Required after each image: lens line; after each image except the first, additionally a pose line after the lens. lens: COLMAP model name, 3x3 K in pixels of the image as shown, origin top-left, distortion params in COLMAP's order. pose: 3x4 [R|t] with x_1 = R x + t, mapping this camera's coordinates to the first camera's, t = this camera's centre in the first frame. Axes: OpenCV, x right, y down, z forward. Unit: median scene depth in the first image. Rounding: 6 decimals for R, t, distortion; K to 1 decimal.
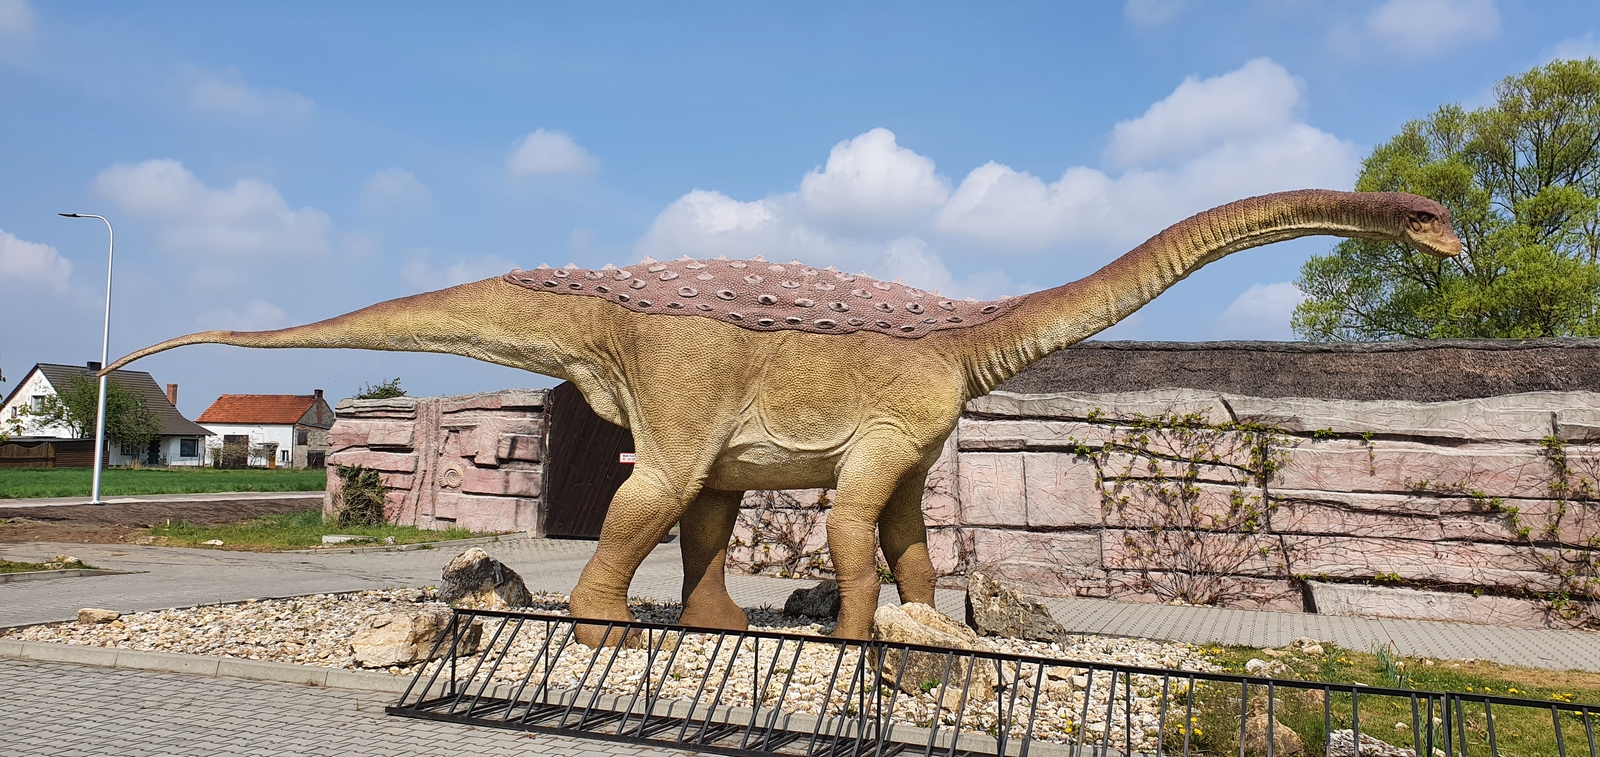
lens RADIAL K [[1229.7, 0, 802.5], [0, 1229.7, 341.2], [0, 0, 1]] dist [0.137833, -0.216429]
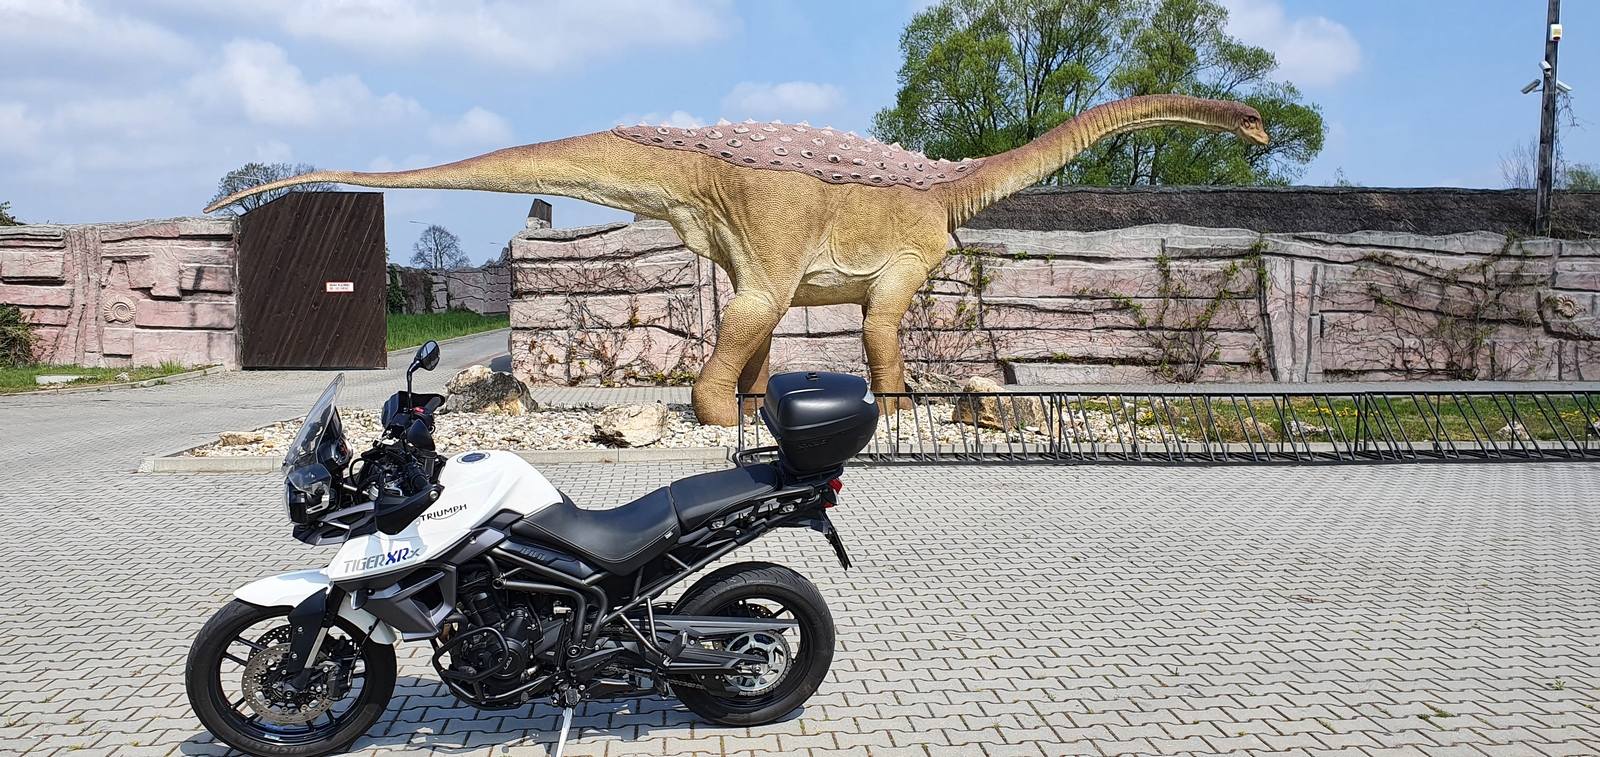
lens RADIAL K [[1229.7, 0, 802.5], [0, 1229.7, 341.2], [0, 0, 1]] dist [0.137833, -0.216429]
pose [[0.892963, -0.041734, 0.448191, -0.406652], [-0.022417, 0.990334, 0.136880, -0.013048], [-0.449571, -0.132276, 0.883396, -0.097163]]
